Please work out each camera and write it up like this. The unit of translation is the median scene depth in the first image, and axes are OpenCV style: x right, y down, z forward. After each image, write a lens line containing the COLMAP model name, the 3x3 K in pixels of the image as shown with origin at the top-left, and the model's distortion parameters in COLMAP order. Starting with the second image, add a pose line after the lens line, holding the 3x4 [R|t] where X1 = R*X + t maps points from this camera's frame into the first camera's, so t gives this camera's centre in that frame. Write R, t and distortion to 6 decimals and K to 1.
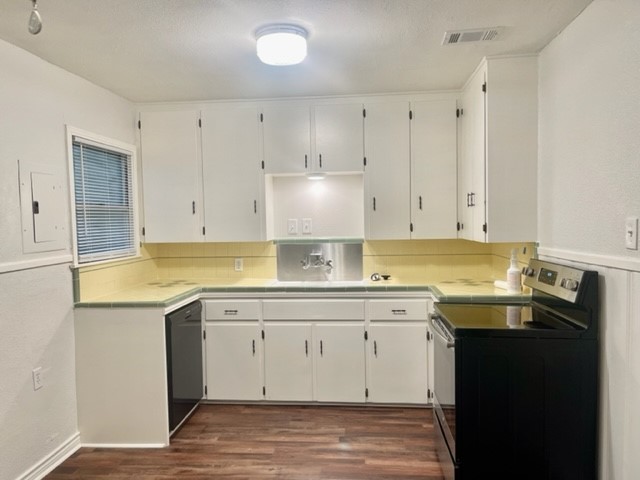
lens RADIAL K [[487.8, 0, 319.1], [0, 487.8, 240.9], [0, 0, 1]] dist [0.016804, -0.014953]
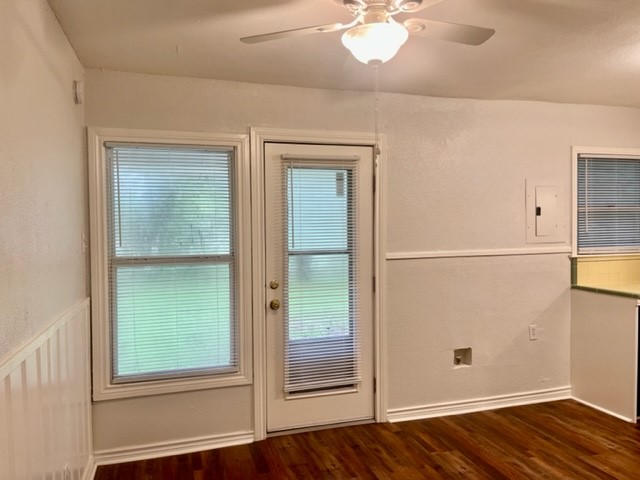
lens RADIAL K [[487.8, 0, 320.2], [0, 487.8, 238.2], [0, 0, 1]] dist [0.016804, -0.014953]
pose [[0.393268, 0.048234, -0.918158, 0.412293], [-0.038045, 0.998621, 0.036166, -0.016245], [0.918637, 0.020708, 0.394561, -0.111390]]
